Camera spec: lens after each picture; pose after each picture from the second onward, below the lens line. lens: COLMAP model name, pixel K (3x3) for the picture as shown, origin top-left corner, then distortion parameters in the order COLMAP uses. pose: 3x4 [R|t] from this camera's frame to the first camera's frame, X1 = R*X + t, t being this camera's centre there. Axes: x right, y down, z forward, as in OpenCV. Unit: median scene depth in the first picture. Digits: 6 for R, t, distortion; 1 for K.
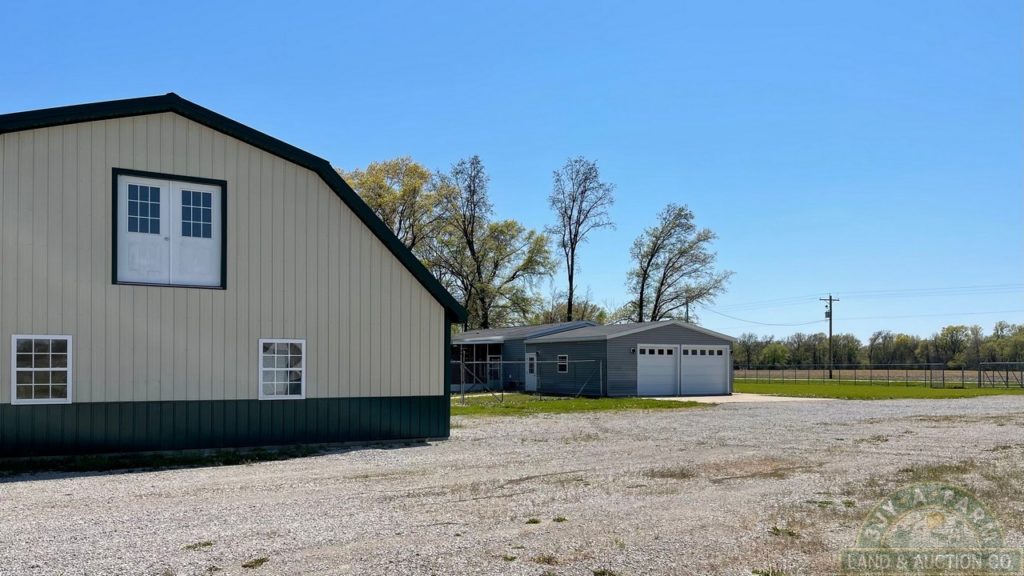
lens RADIAL K [[752.6, 0, 514.0], [0, 752.6, 293.1], [0, 0, 1]] dist [0.042393, -0.079711]
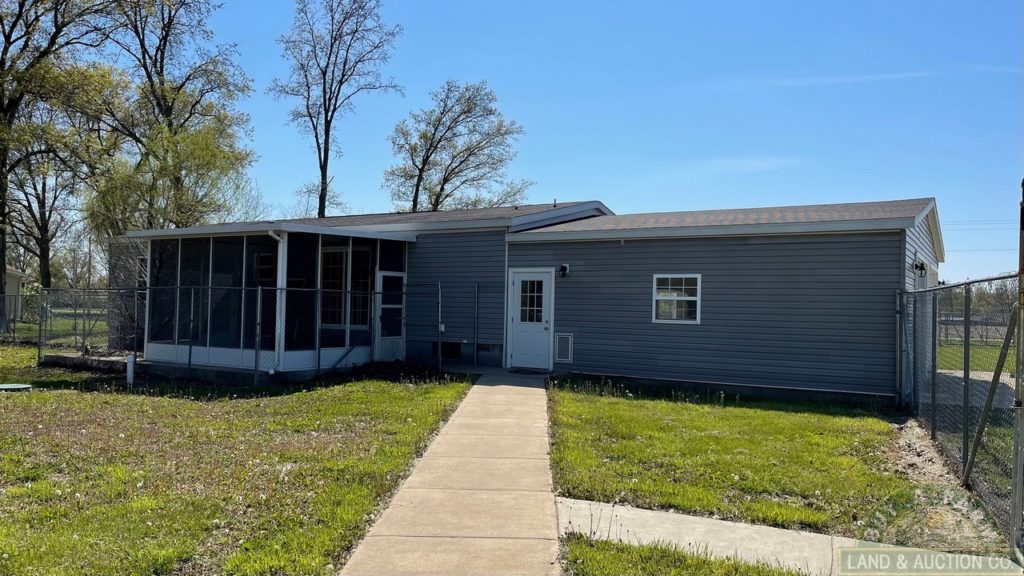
lens RADIAL K [[752.6, 0, 514.0], [0, 752.6, 293.1], [0, 0, 1]] dist [0.042393, -0.079711]
pose [[0.875784, 0.029903, 0.481777, -0.087254], [-0.068855, 0.995612, 0.063371, 0.035966], [-0.477768, -0.088672, 0.874000, 0.353043]]
